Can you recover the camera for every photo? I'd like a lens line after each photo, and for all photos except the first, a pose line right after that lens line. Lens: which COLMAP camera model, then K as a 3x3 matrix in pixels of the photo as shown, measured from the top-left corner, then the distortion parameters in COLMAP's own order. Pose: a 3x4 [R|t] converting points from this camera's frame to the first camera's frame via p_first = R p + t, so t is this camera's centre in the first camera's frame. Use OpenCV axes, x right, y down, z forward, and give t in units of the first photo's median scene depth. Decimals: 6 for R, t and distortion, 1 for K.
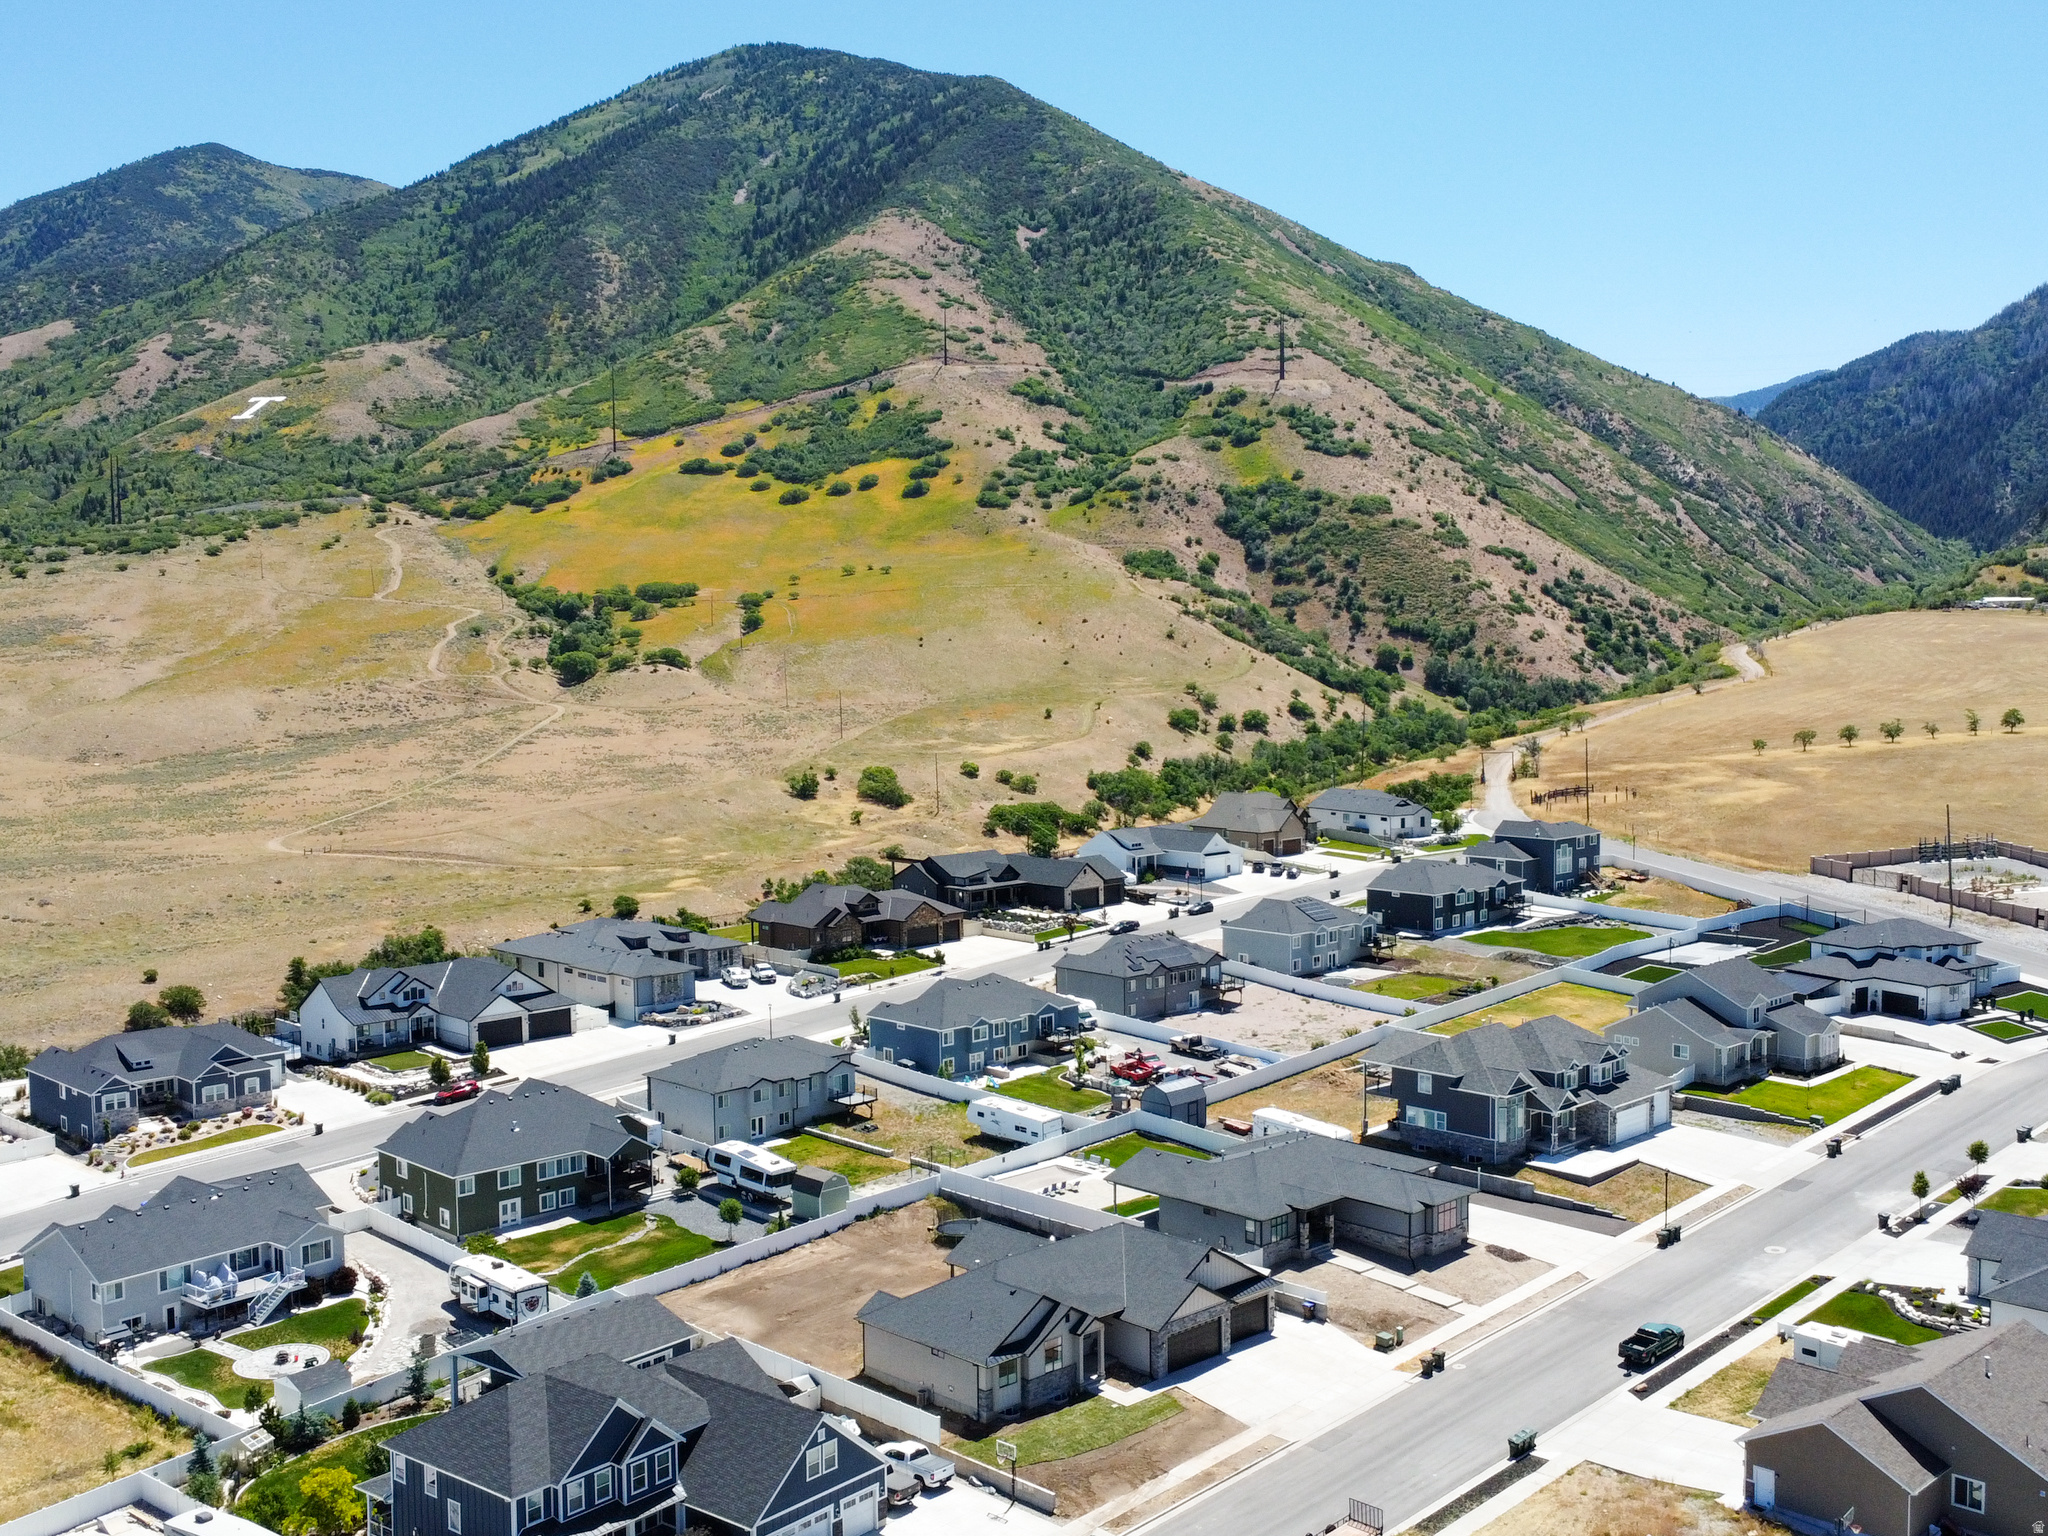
lens RADIAL K [[2060.4, 0, 1017.8], [0, 2060.4, 776.0], [0, 0, 1]] dist [0.004941, 0.026331]
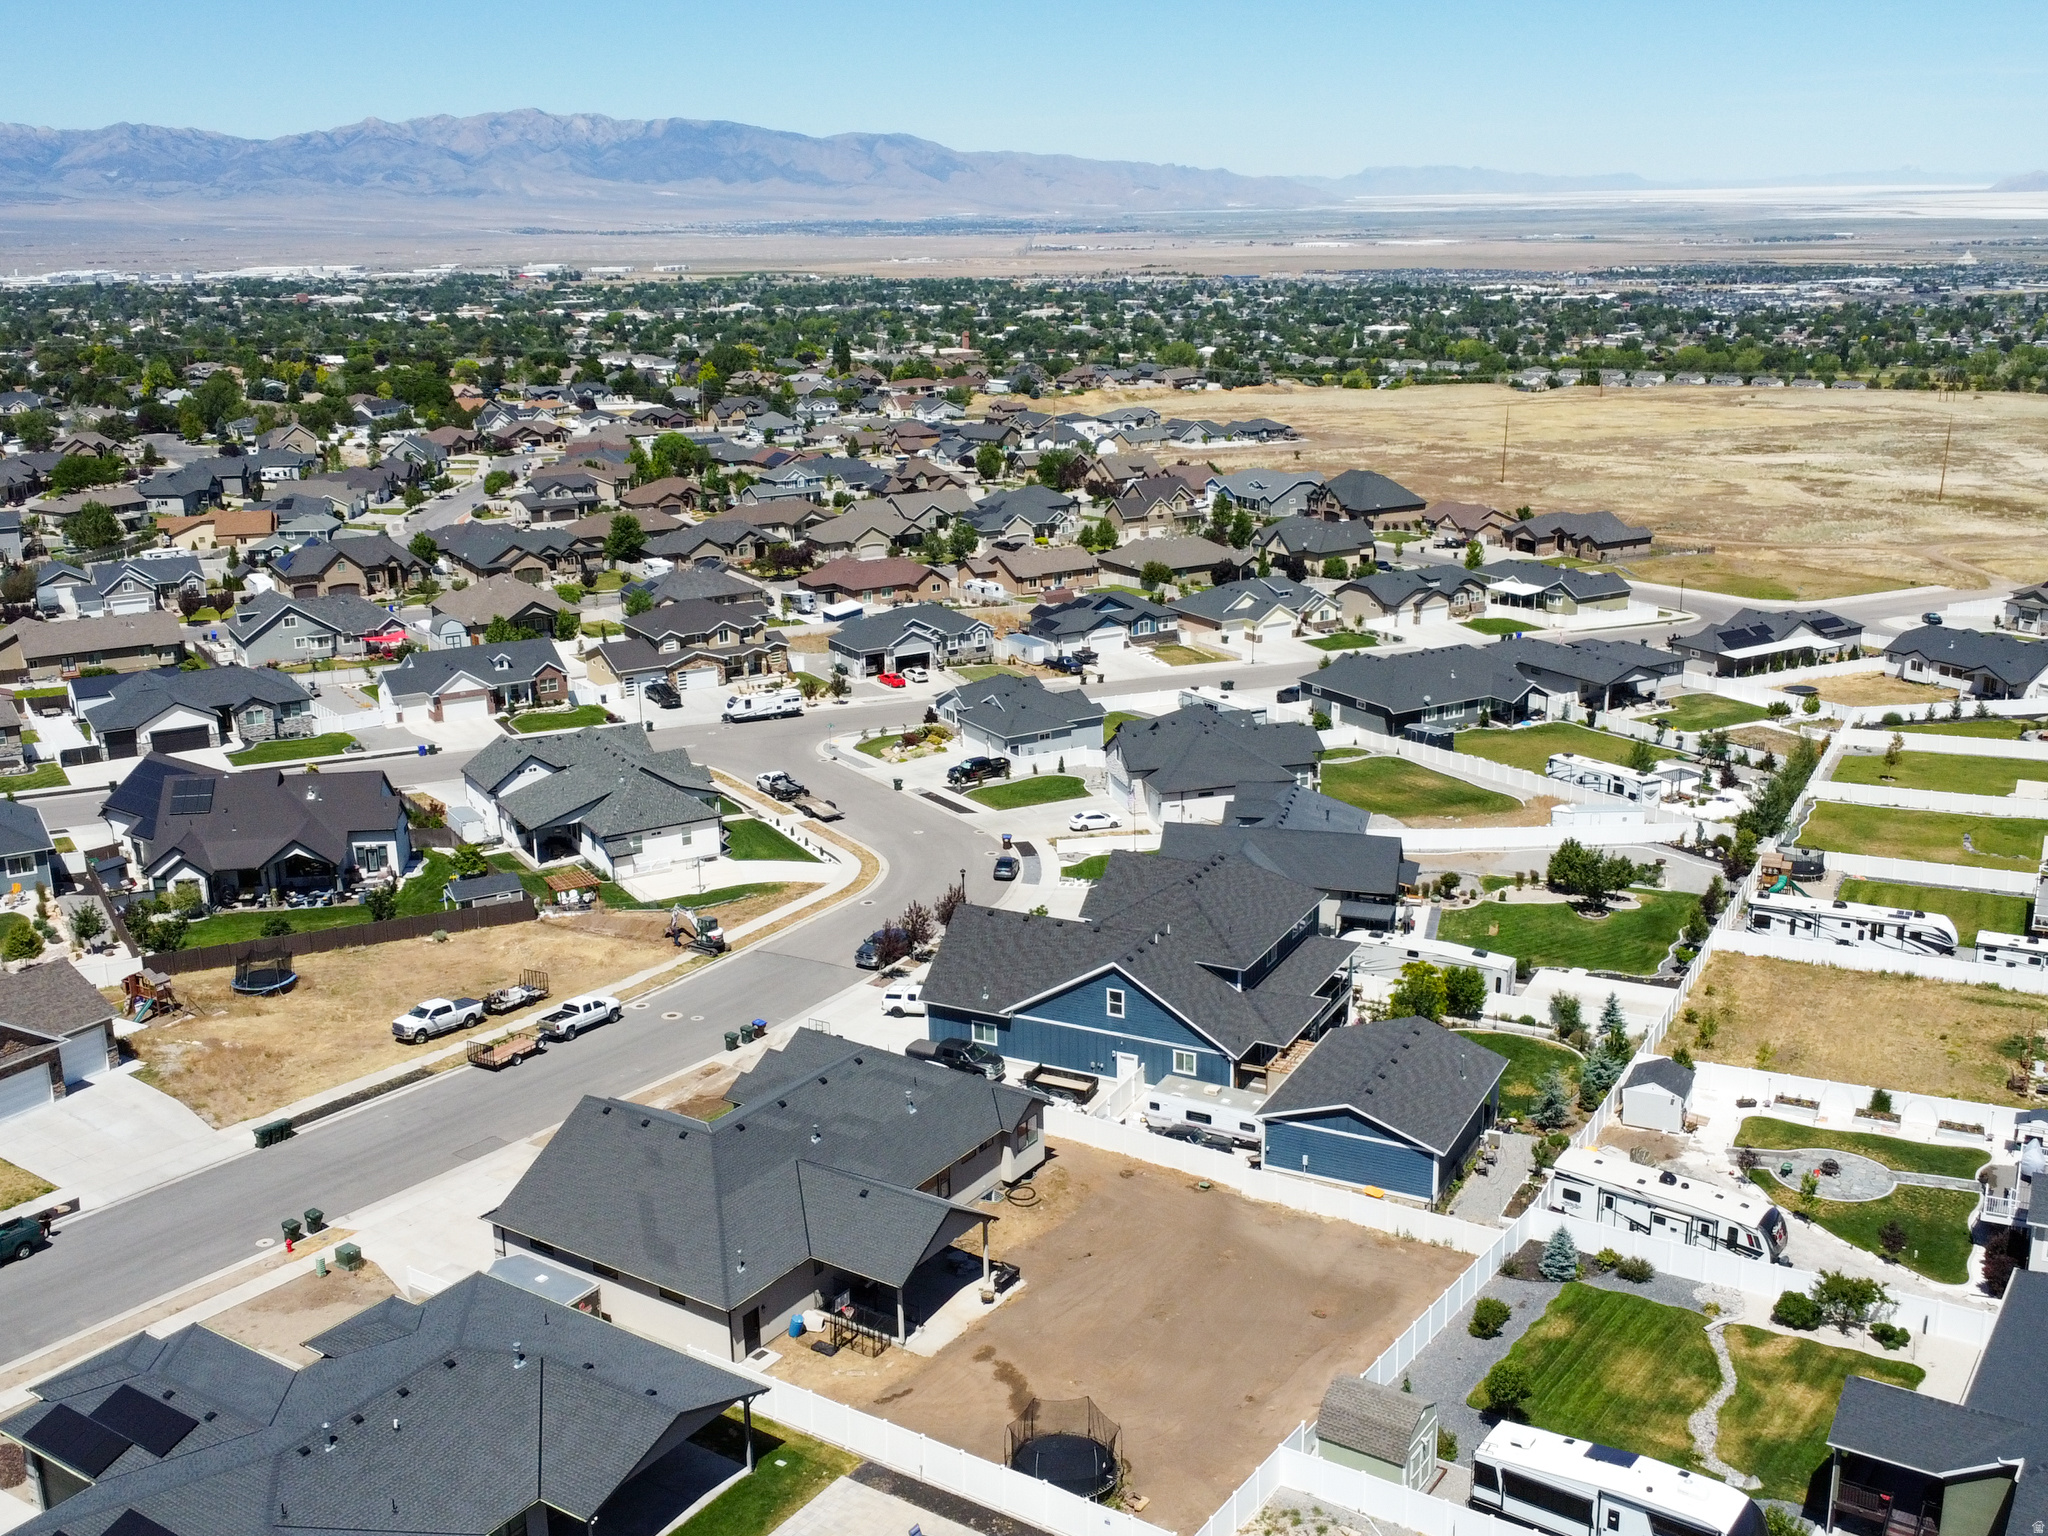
lens RADIAL K [[2039.5, 0, 1020.3], [0, 2039.5, 796.5], [0, 0, 1]] dist [0.006755, -0.010976]
pose [[-0.975717, 0.090268, -0.199572, 0.007394], [0.014531, 0.935802, 0.352226, -0.011720], [0.218554, 0.340773, -0.914389, 0.156956]]
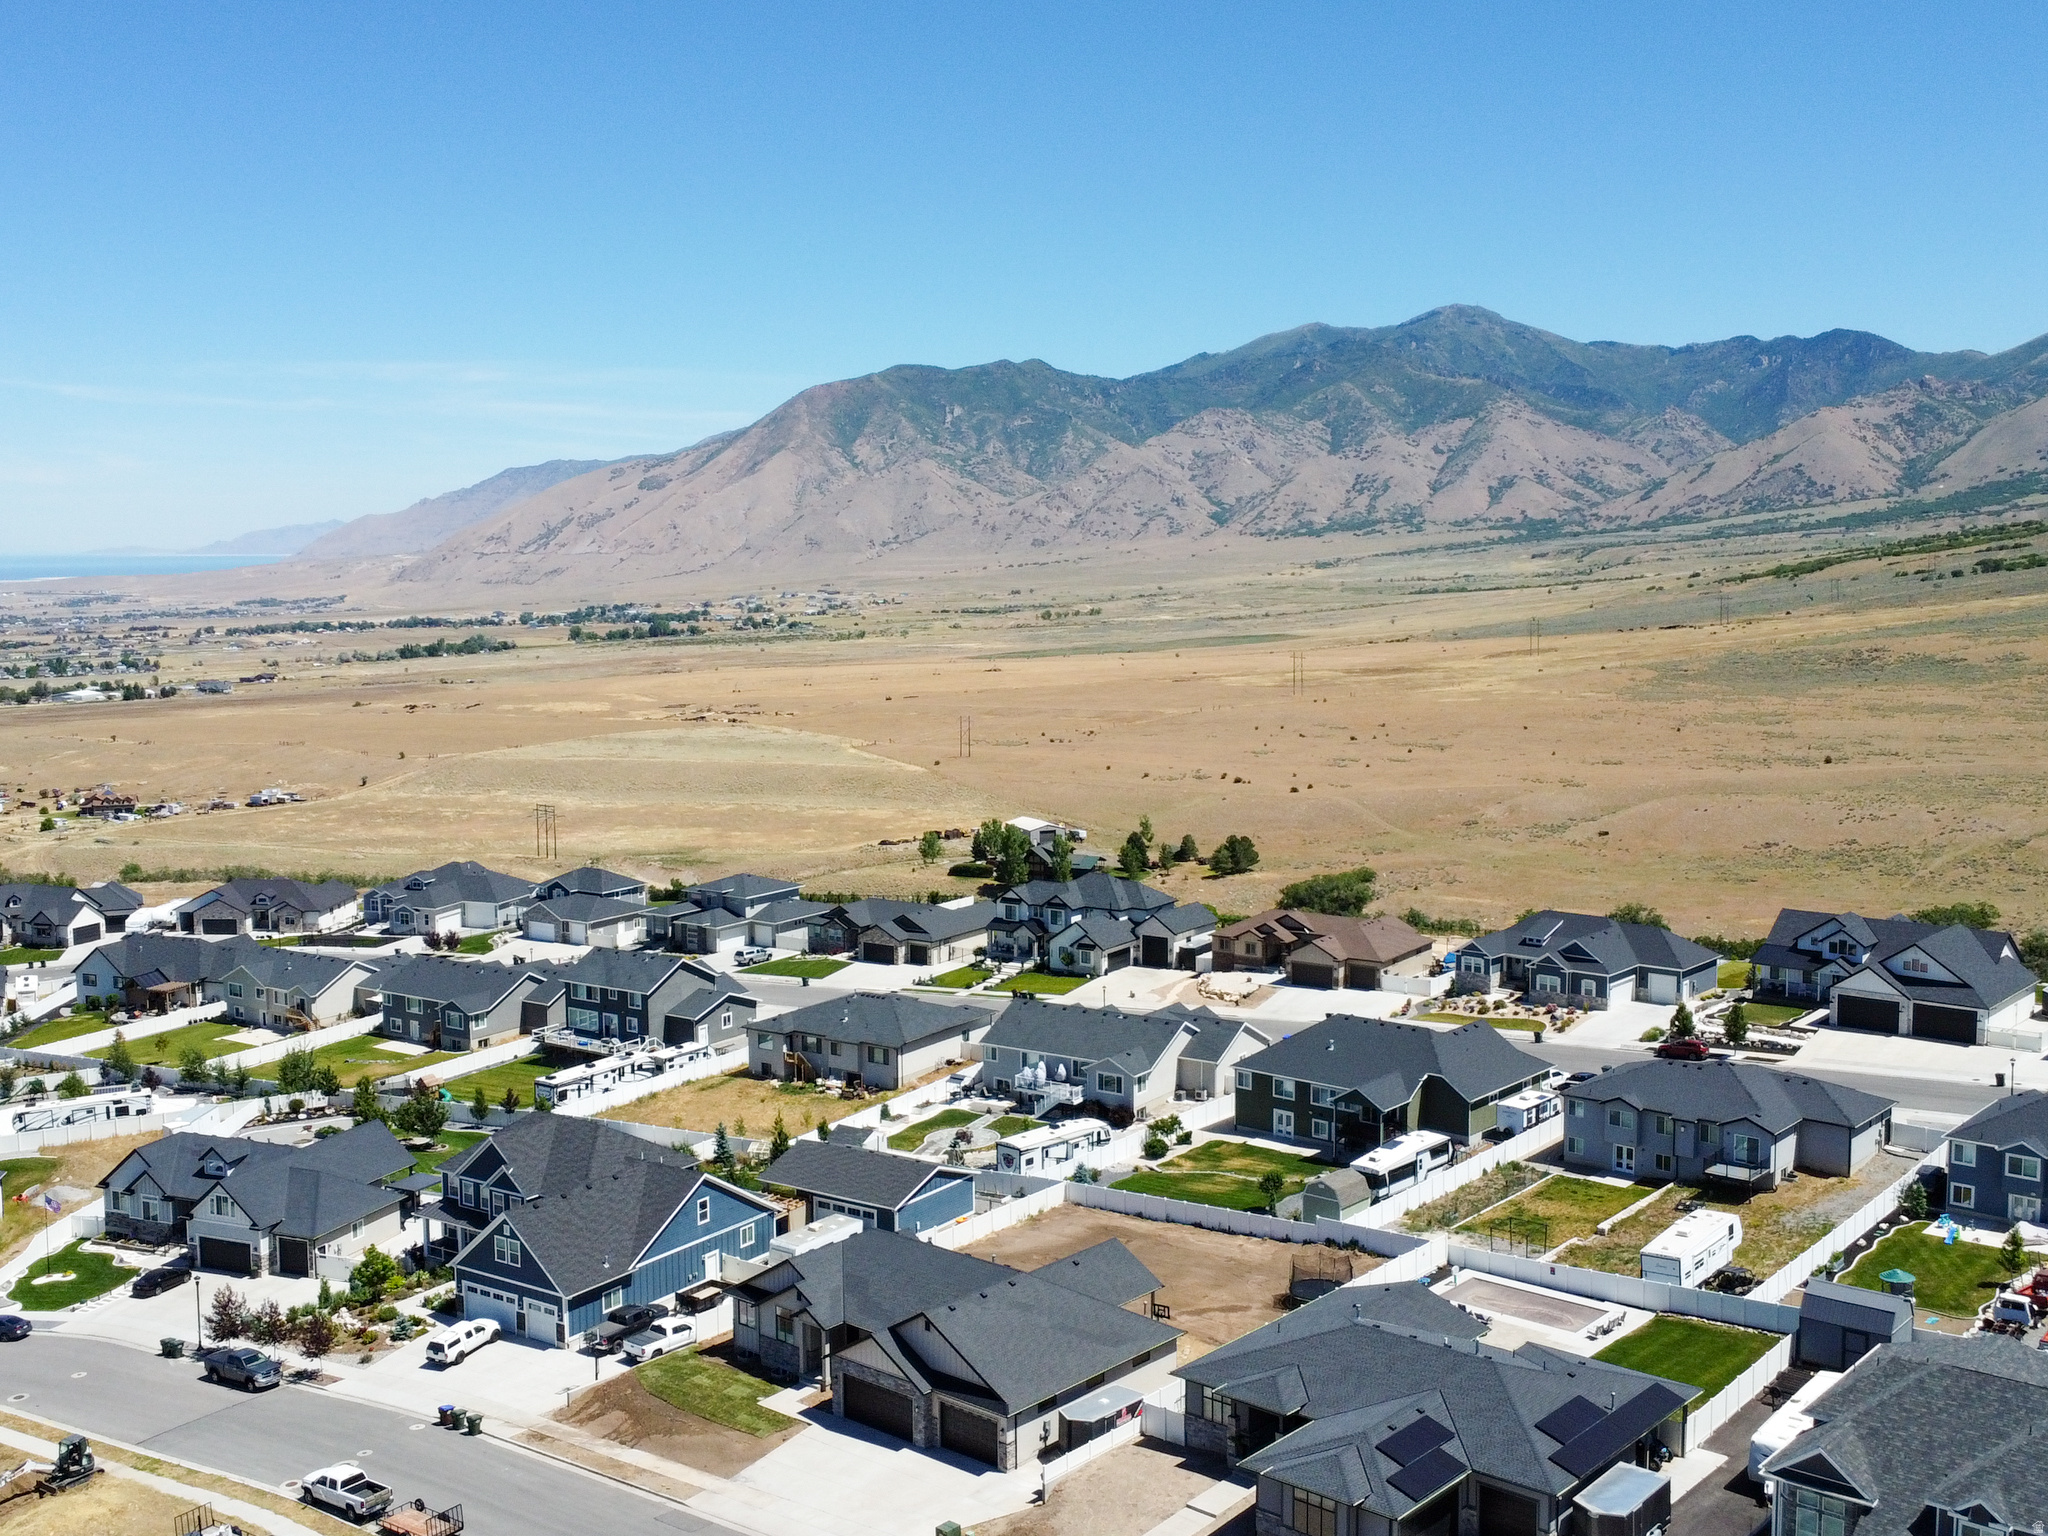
lens RADIAL K [[2138.7, 0, 1024.0], [0, 2138.7, 768.0], [0, 0, 1]] dist [0.015246, -0.005936]
pose [[0.096142, 0.121820, -0.987885, 0.085328], [-0.061851, 0.991296, 0.116221, -0.007909], [0.993444, 0.049928, 0.102840, 0.089118]]
